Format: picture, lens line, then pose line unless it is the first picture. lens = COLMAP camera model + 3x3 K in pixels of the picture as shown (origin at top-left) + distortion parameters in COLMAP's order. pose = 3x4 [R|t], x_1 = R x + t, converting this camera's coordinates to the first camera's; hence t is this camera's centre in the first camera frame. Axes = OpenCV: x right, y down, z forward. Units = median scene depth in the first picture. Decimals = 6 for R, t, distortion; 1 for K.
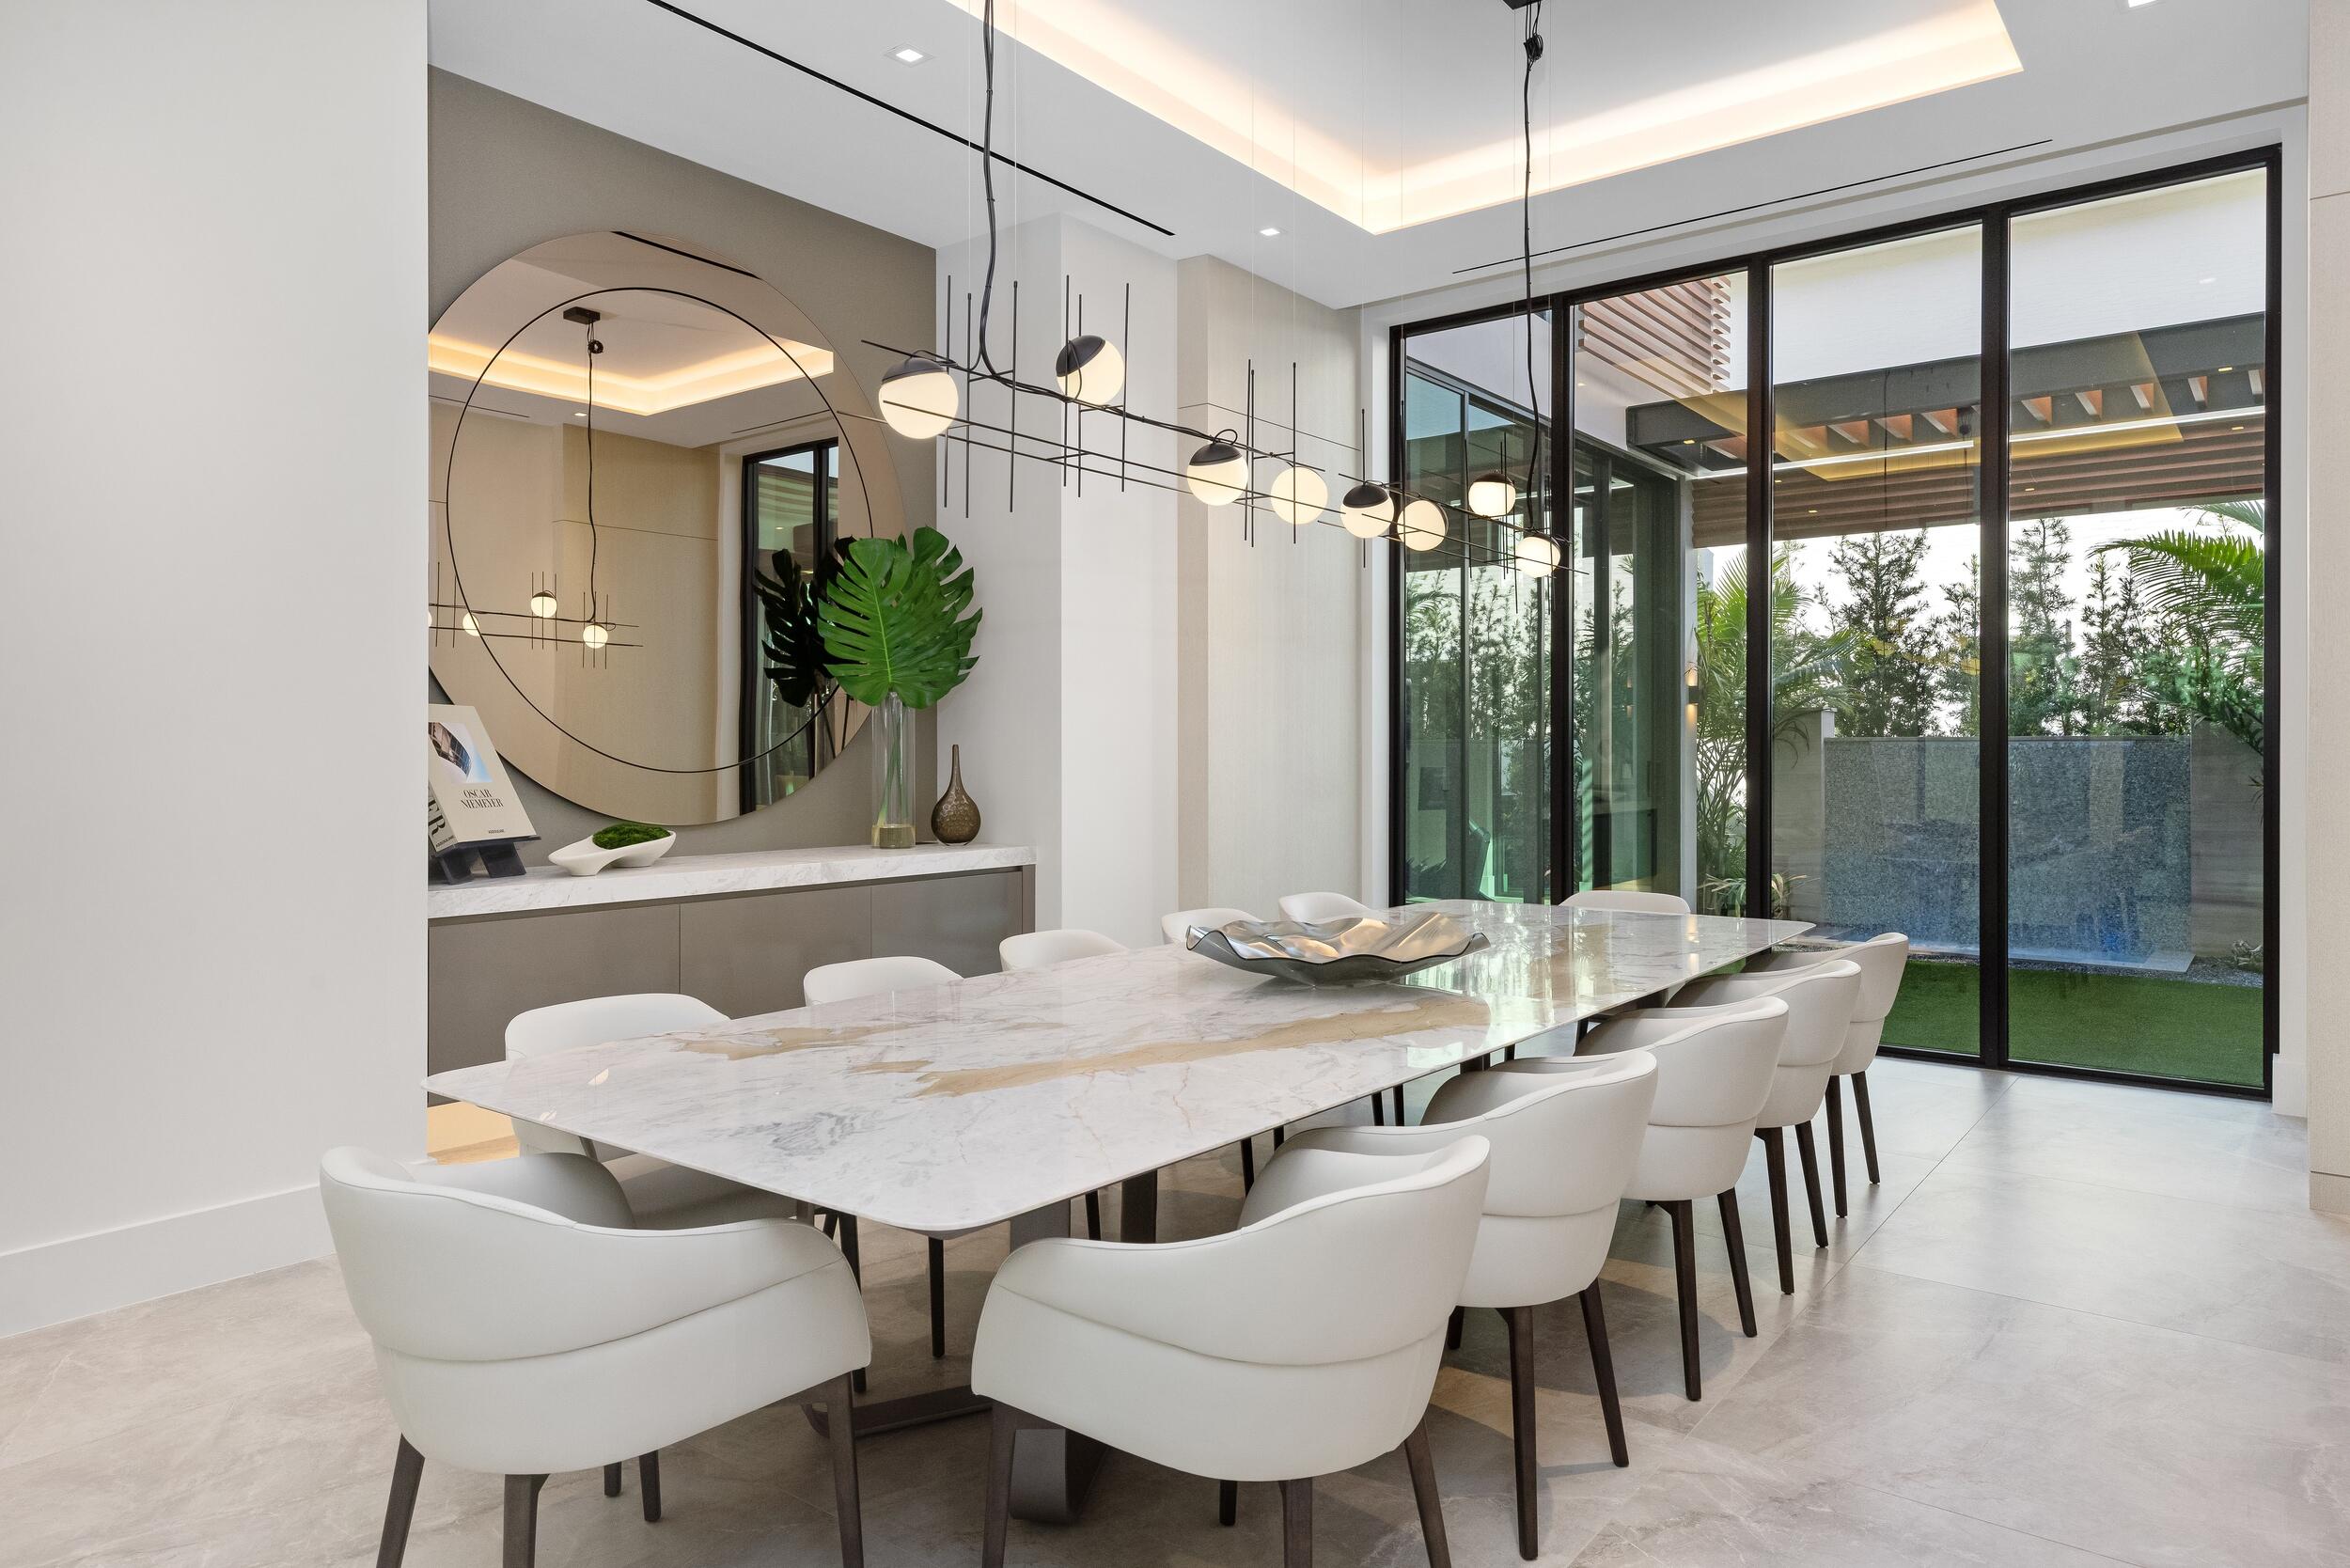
lens RADIAL K [[1488.2, 0, 1185.8], [0, 1488.2, 768.6], [0, 0, 1]] dist [0.002777, 0.000770]
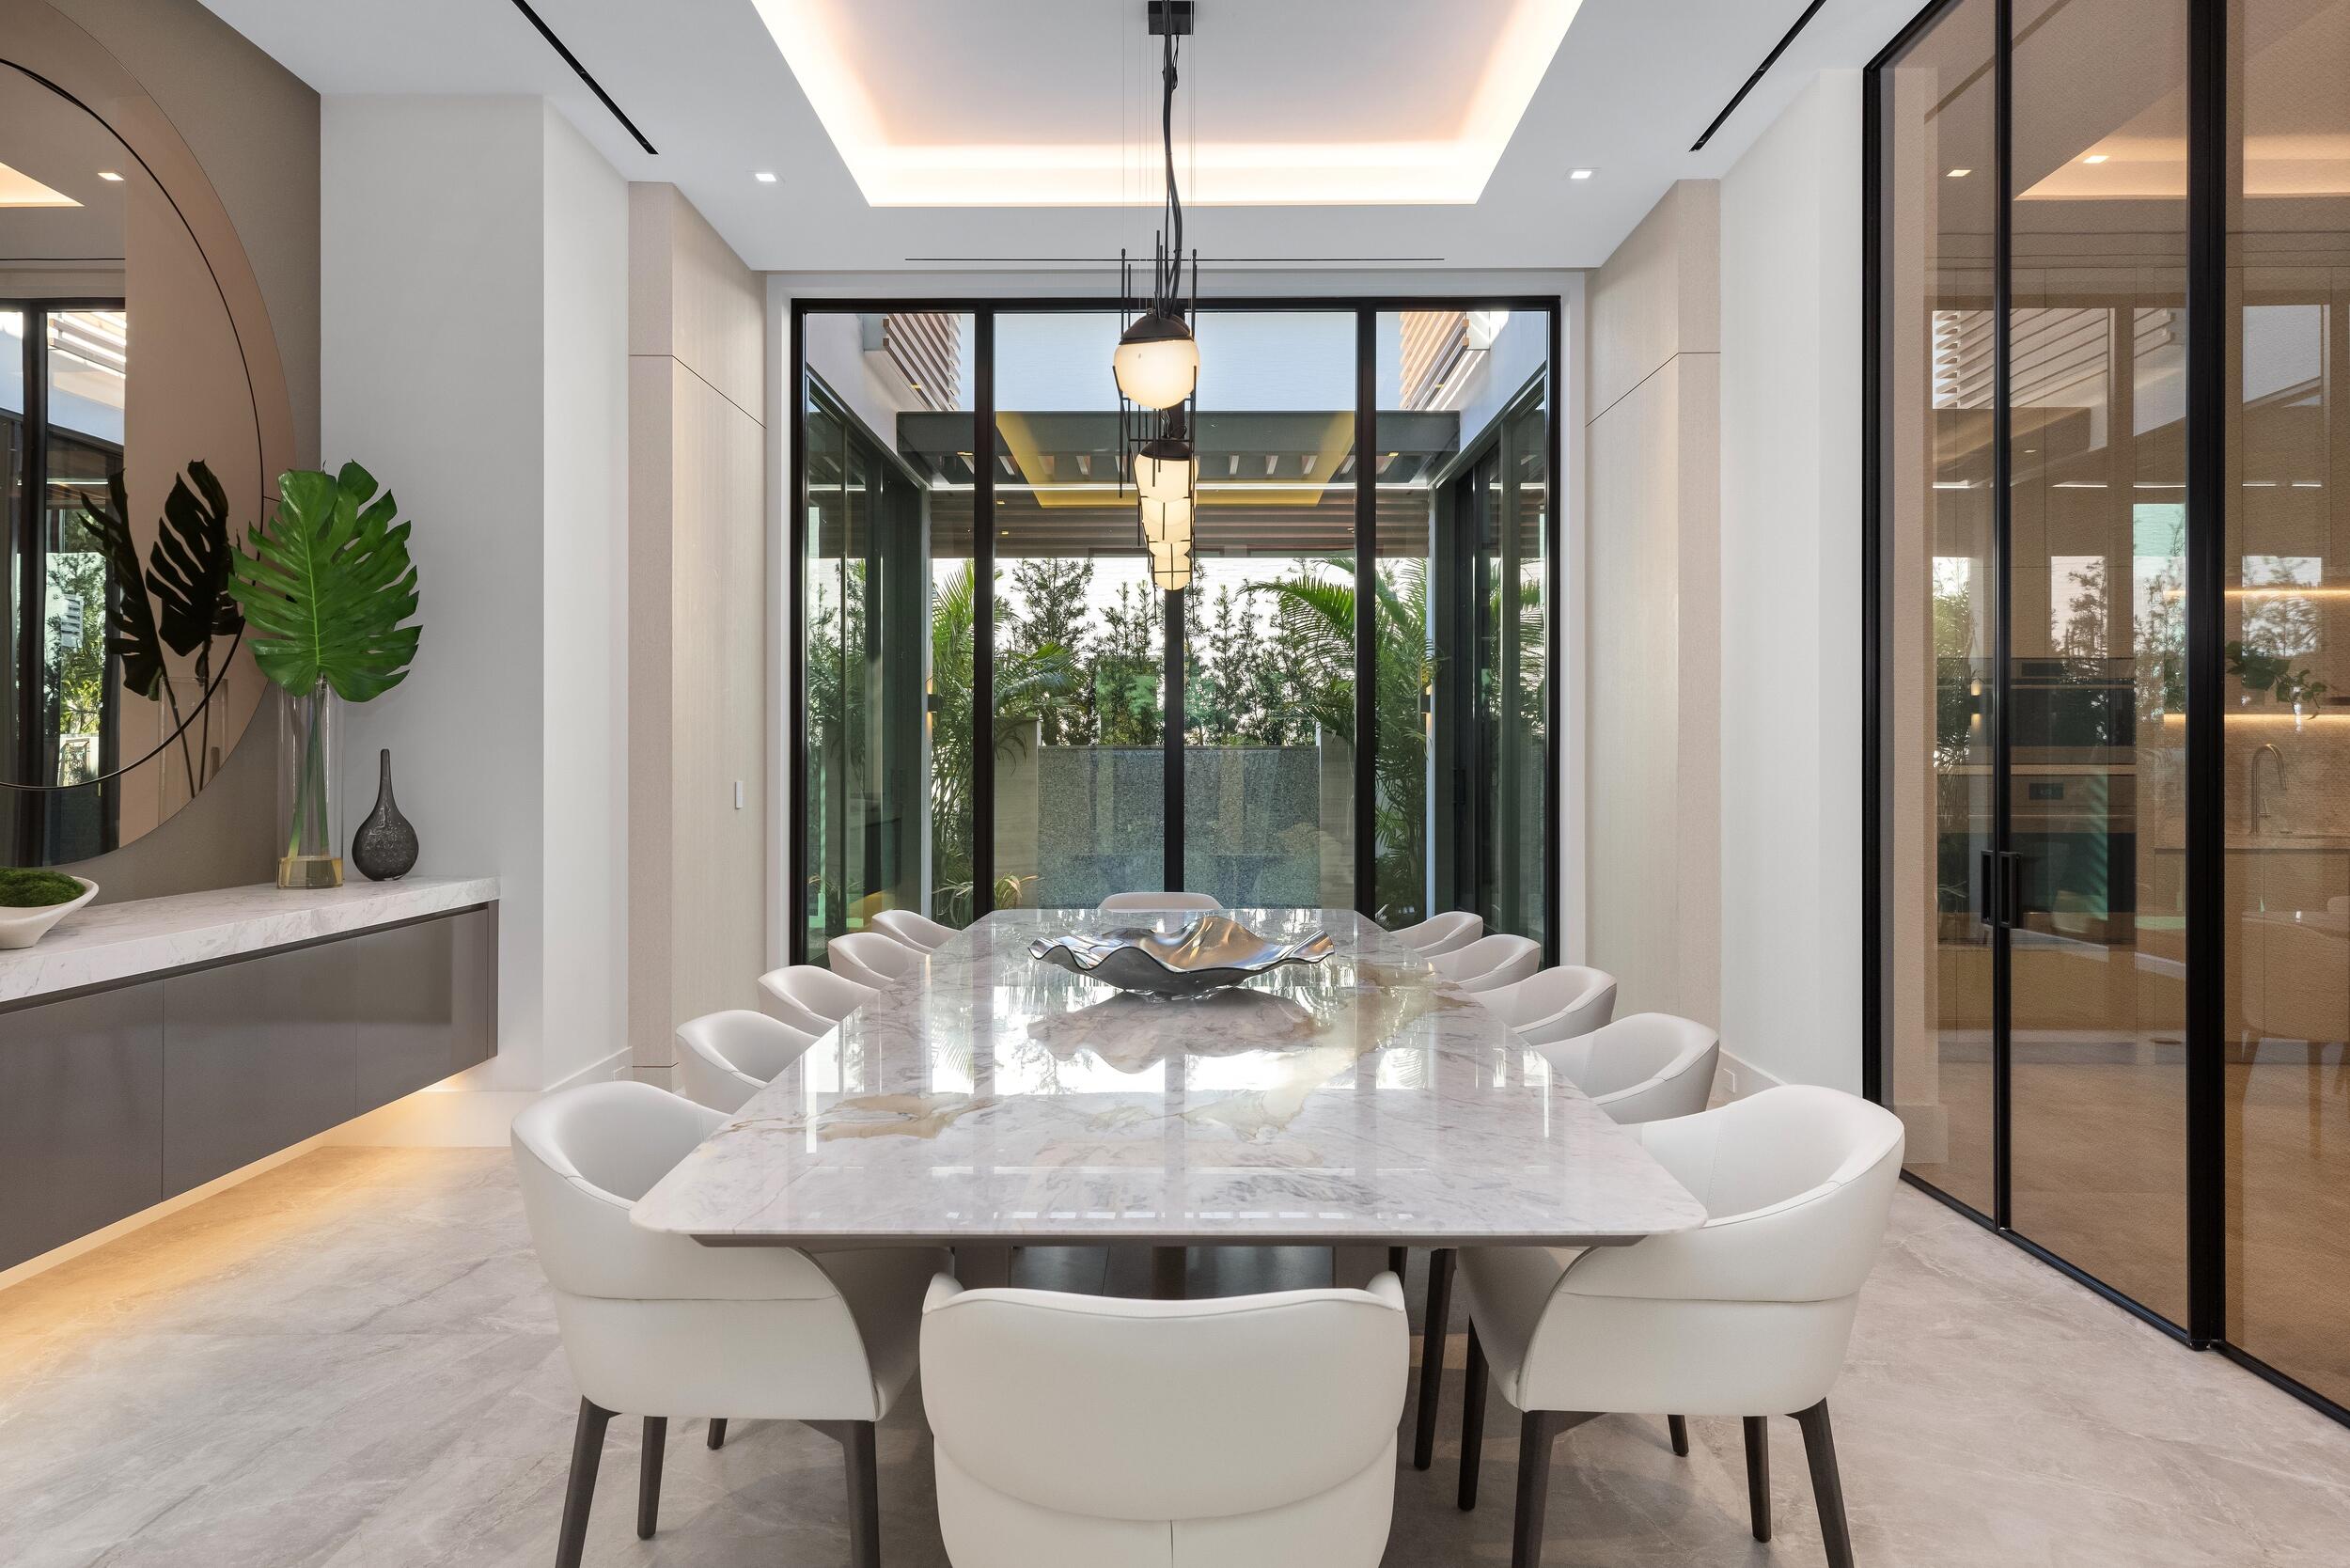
lens RADIAL K [[1551.1, 0, 1199.1], [0, 1551.1, 763.7], [0, 0, 1]] dist [0.014908, -0.000208]
pose [[0.784826, -0.001997, 0.619712, -0.171210], [0.007260, 0.999956, -0.005971, -0.000605], [-0.619673, 0.009185, 0.784806, 0.058526]]
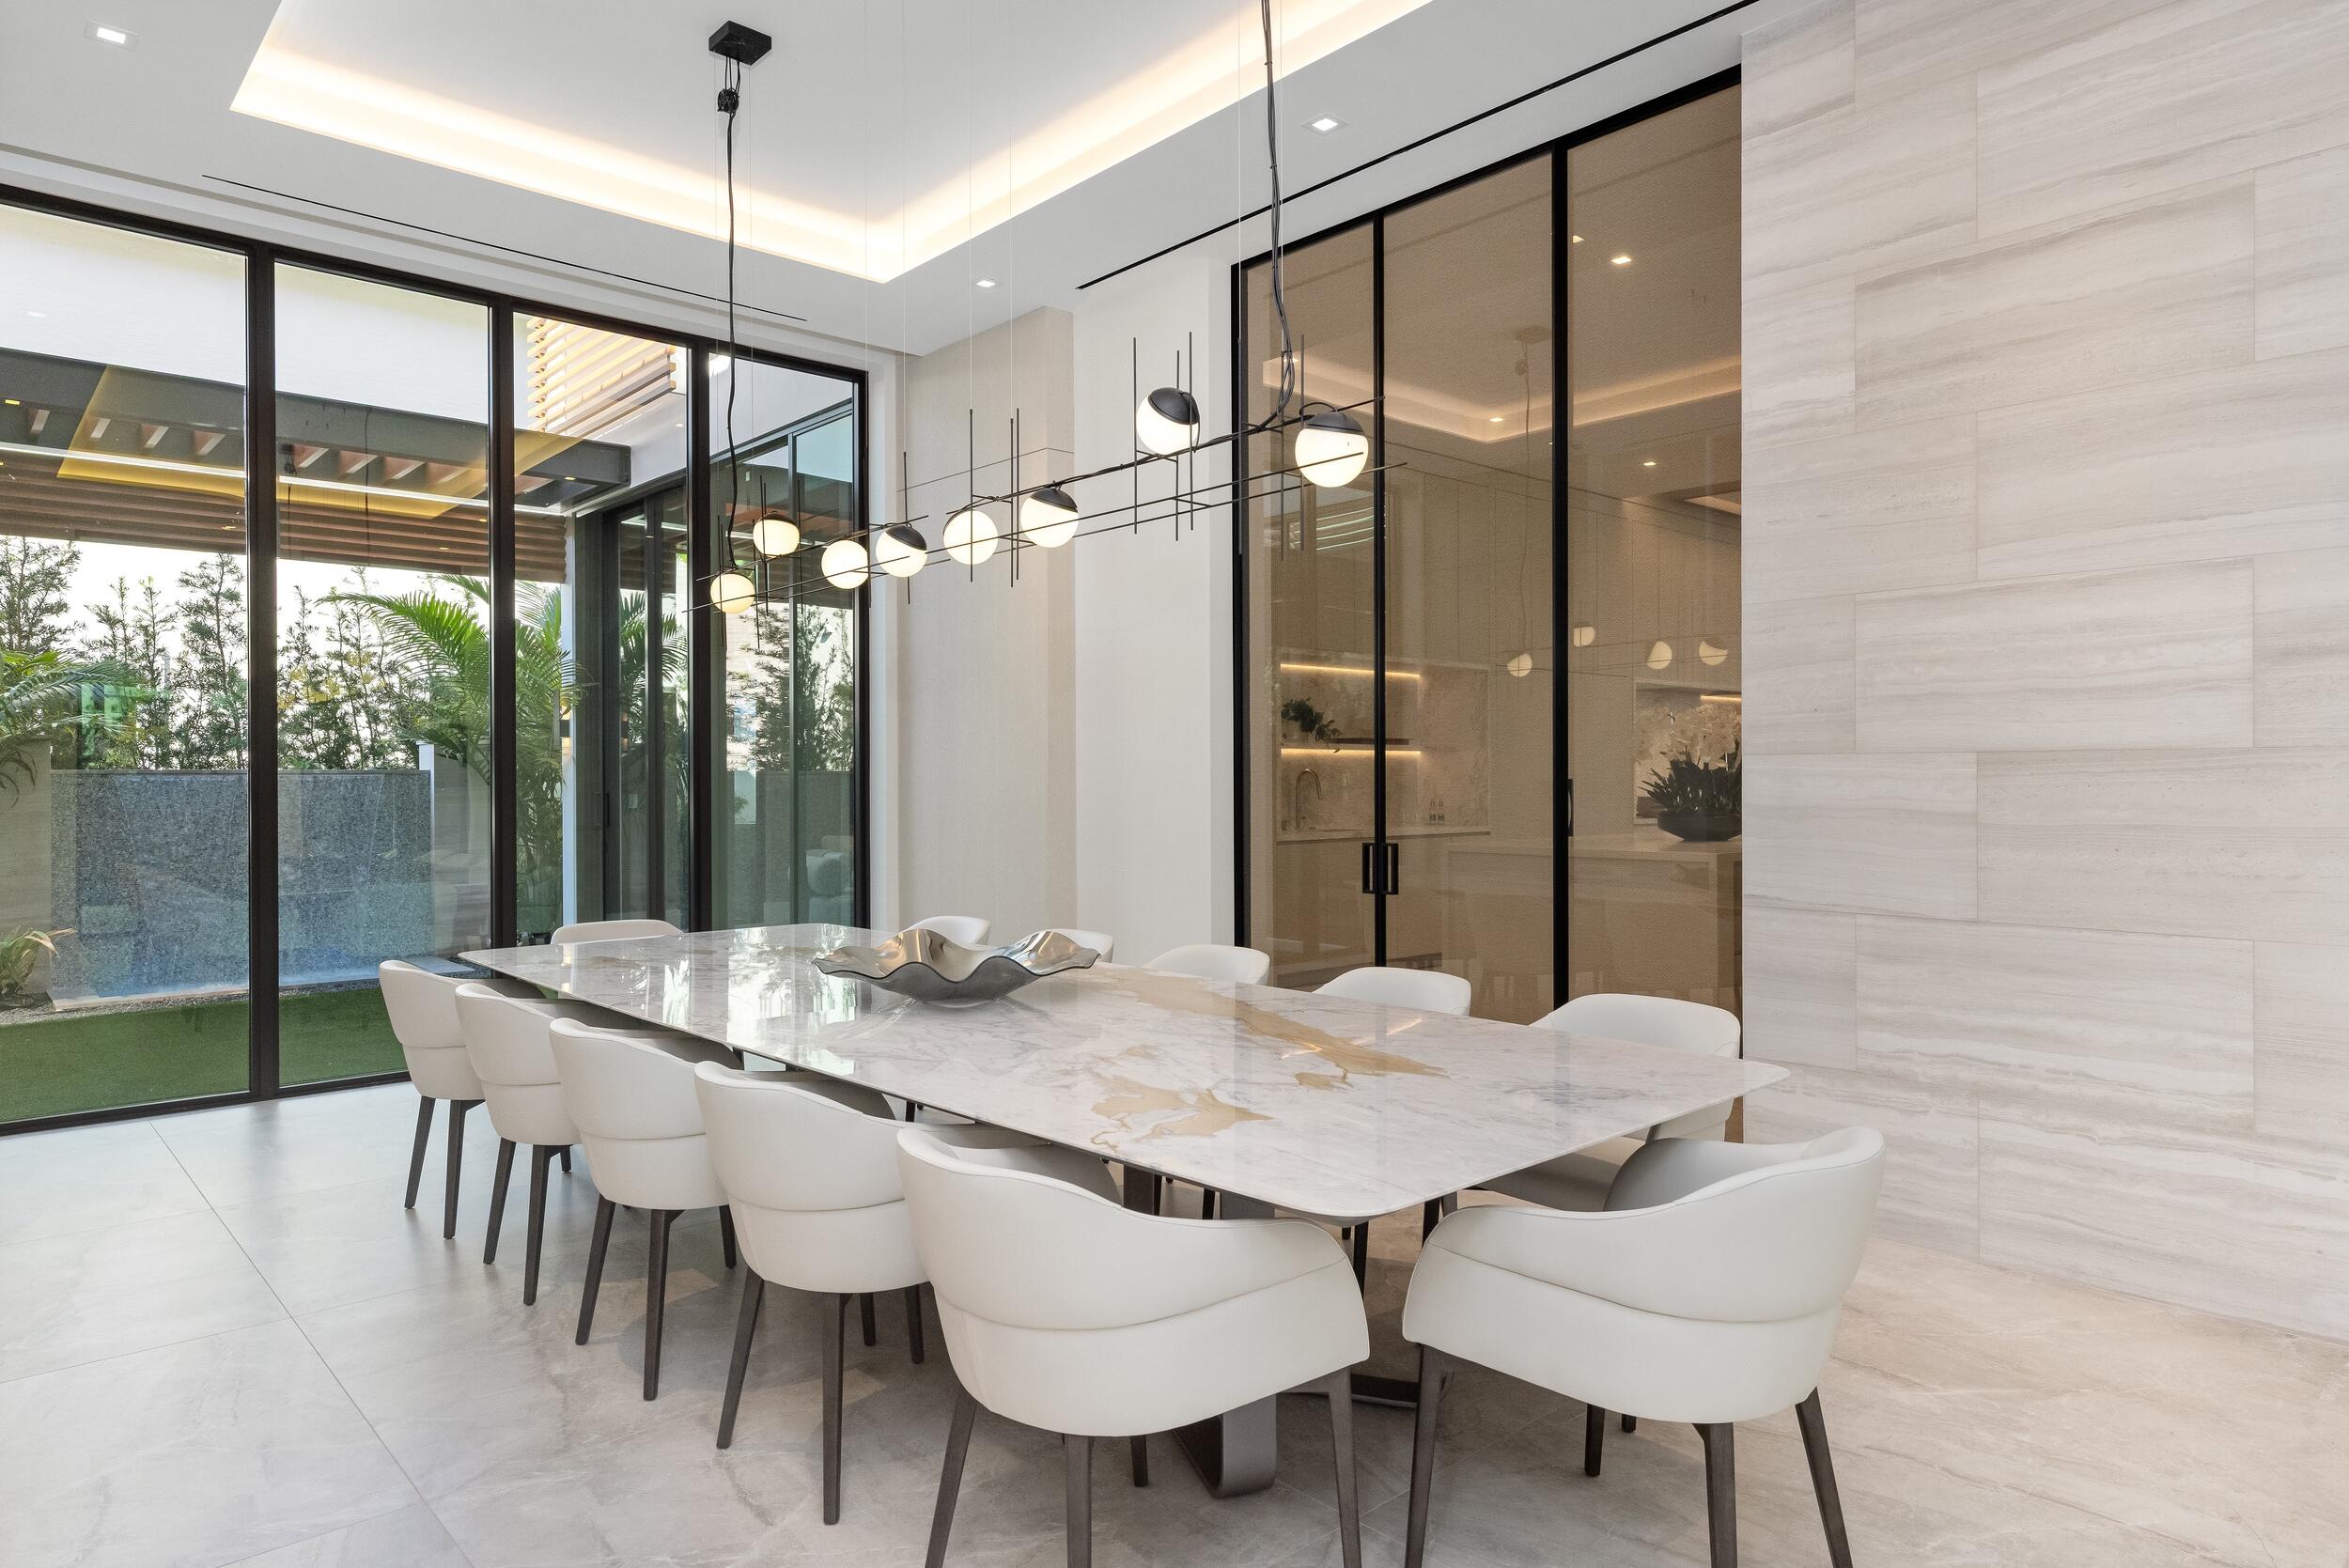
lens RADIAL K [[1375.4, 0, 1193.3], [0, 1375.4, 796.9], [0, 0, 1]] dist [0.000846, 0.005425]
pose [[0.150743, -0.015053, 0.988458, -0.269237], [0.017117, 0.999774, 0.012615, -0.004171], [-0.988425, 0.015018, 0.150967, 0.223467]]
